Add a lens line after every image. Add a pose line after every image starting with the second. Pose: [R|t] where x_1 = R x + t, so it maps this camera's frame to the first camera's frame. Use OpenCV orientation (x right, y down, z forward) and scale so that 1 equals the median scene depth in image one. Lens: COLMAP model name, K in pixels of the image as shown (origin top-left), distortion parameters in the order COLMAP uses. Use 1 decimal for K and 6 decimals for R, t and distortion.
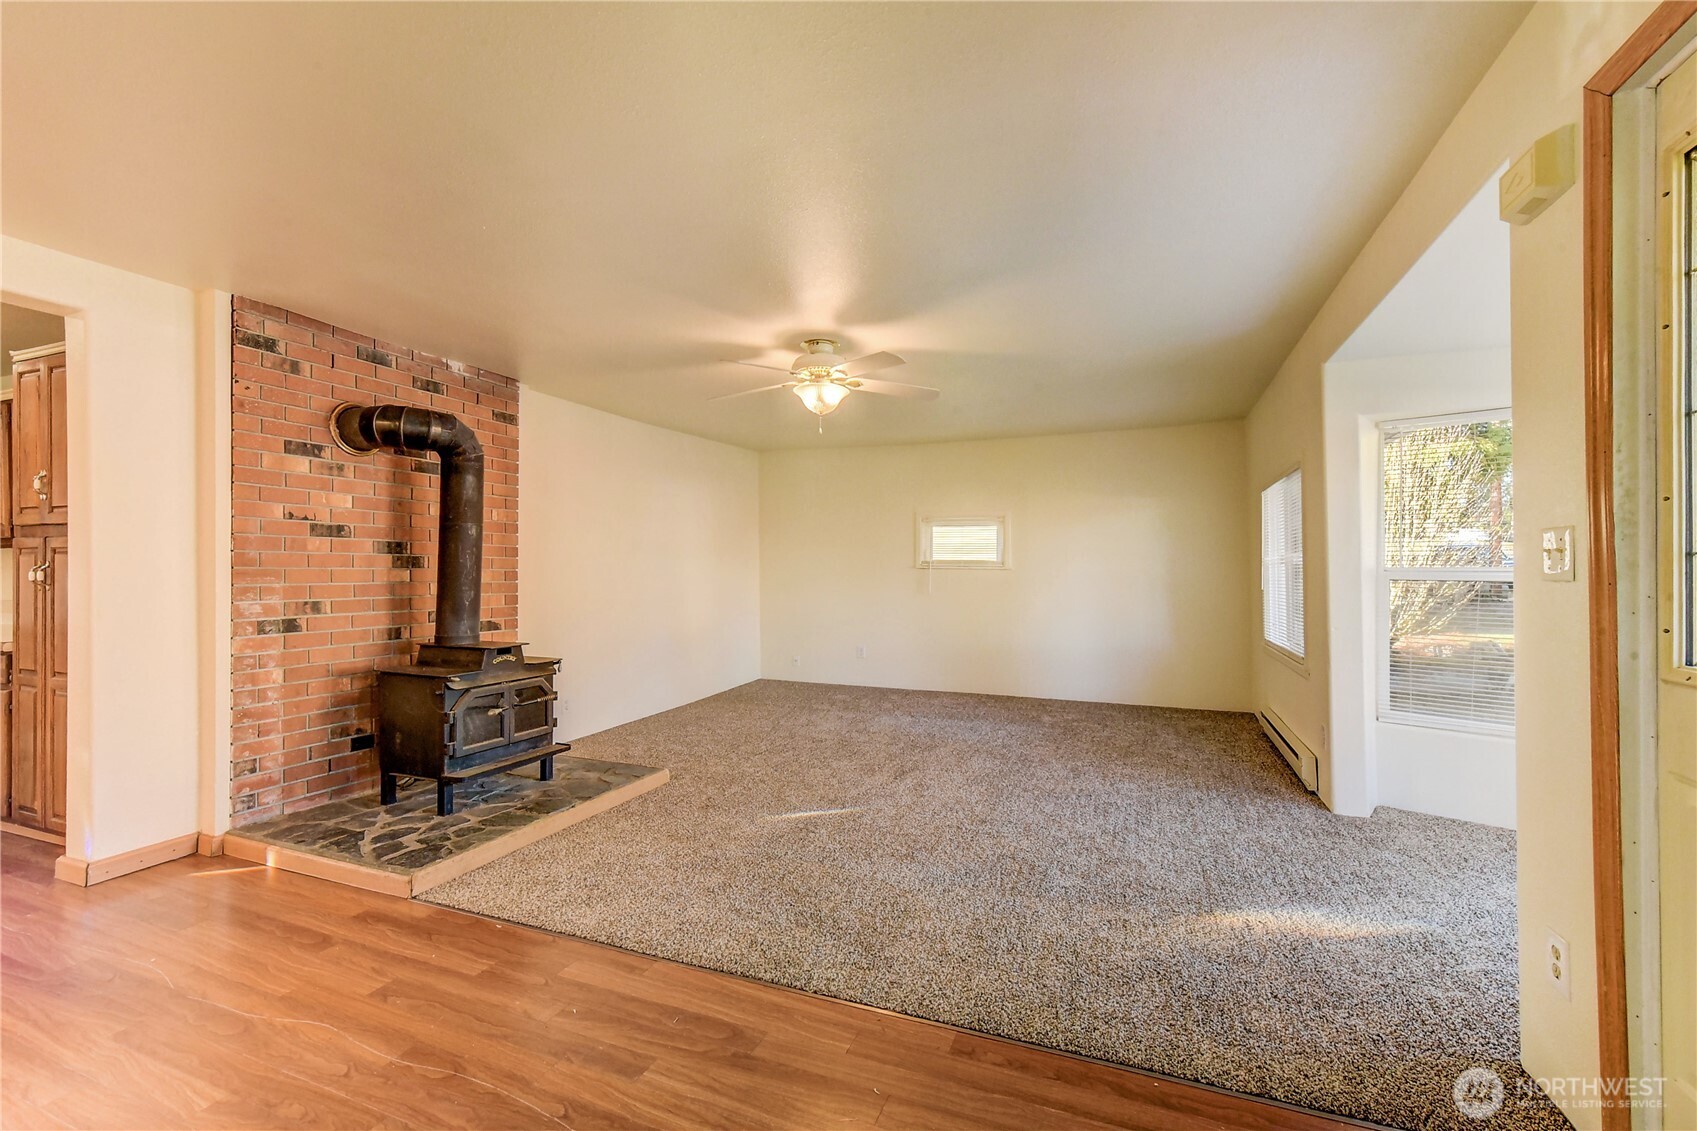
lens RADIAL K [[699.2, 0, 848.2], [0, 699.2, 562.0], [0, 0, 1]] dist [0.004016, -0.000586]
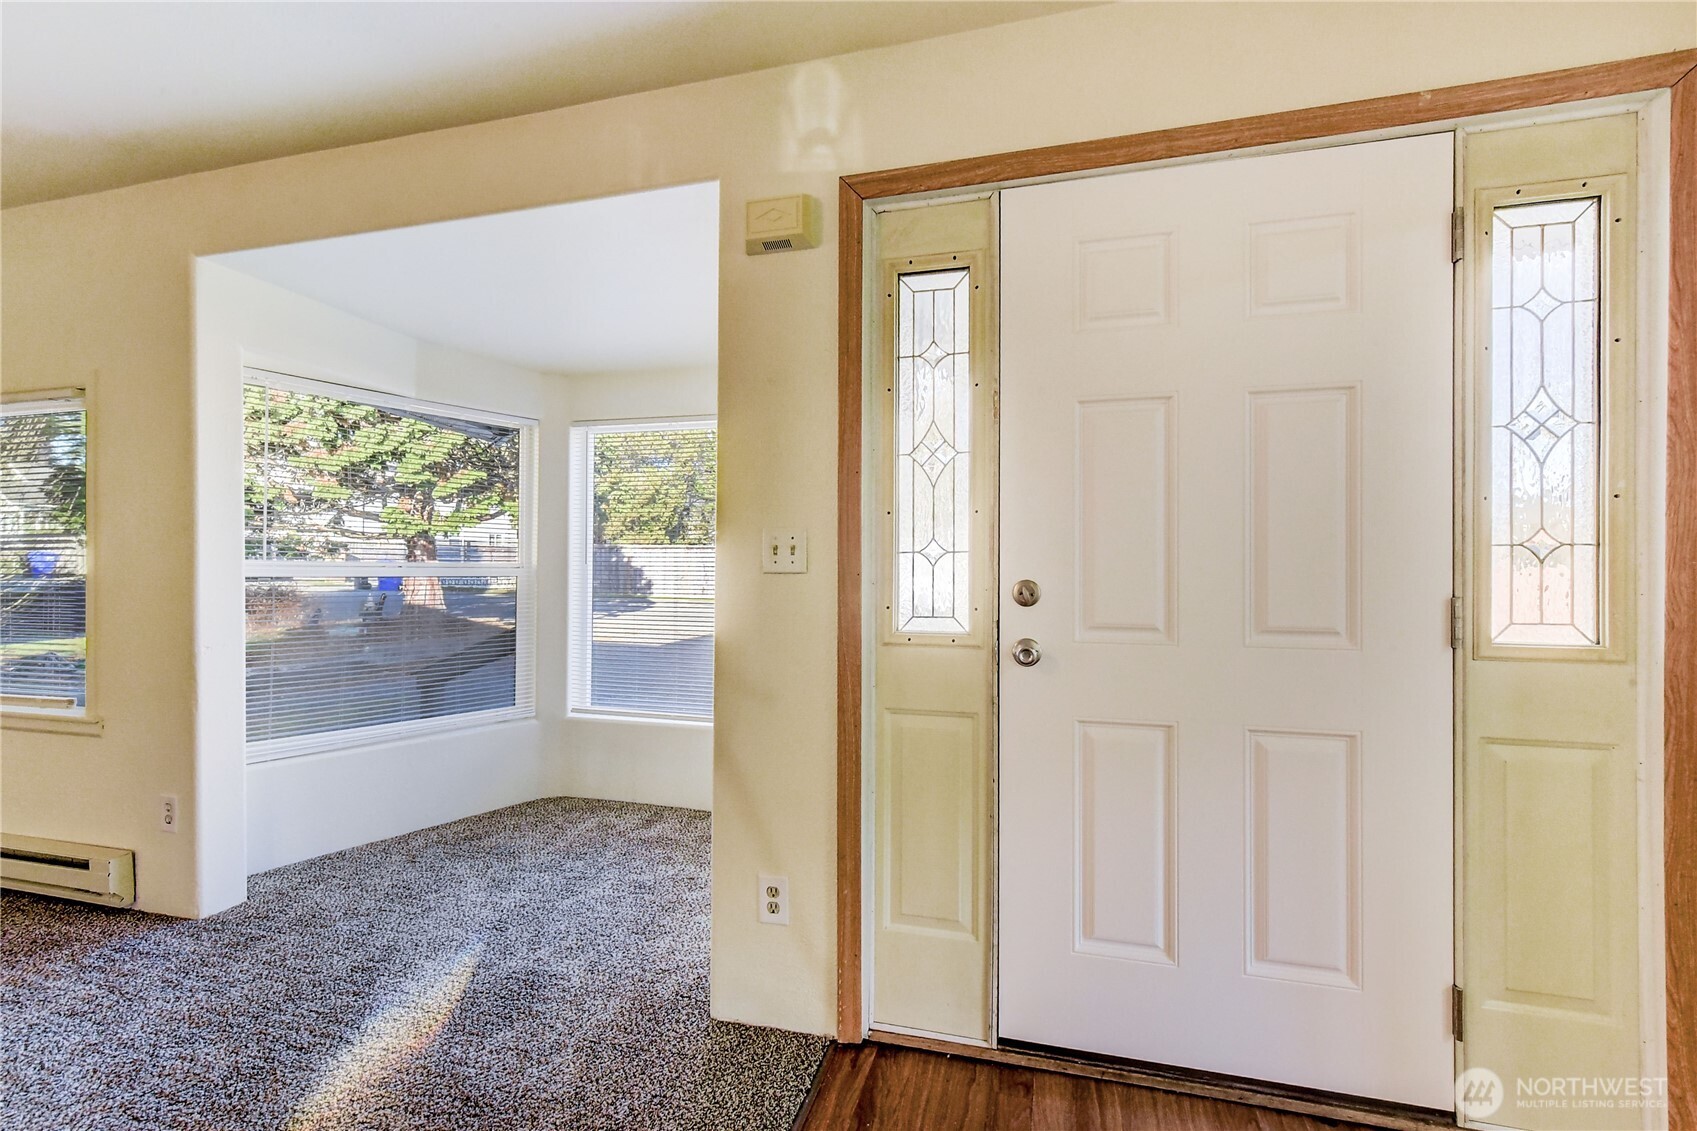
lens RADIAL K [[699.2, 0, 854.7], [0, 699.2, 566.7], [0, 0, 1]] dist [0.004016, -0.000586]
pose [[-0.120464, 0.007727, 0.992688, -0.075284], [-0.016076, 0.999823, -0.009733, 0.009780], [-0.992588, -0.017131, -0.120318, 0.470666]]
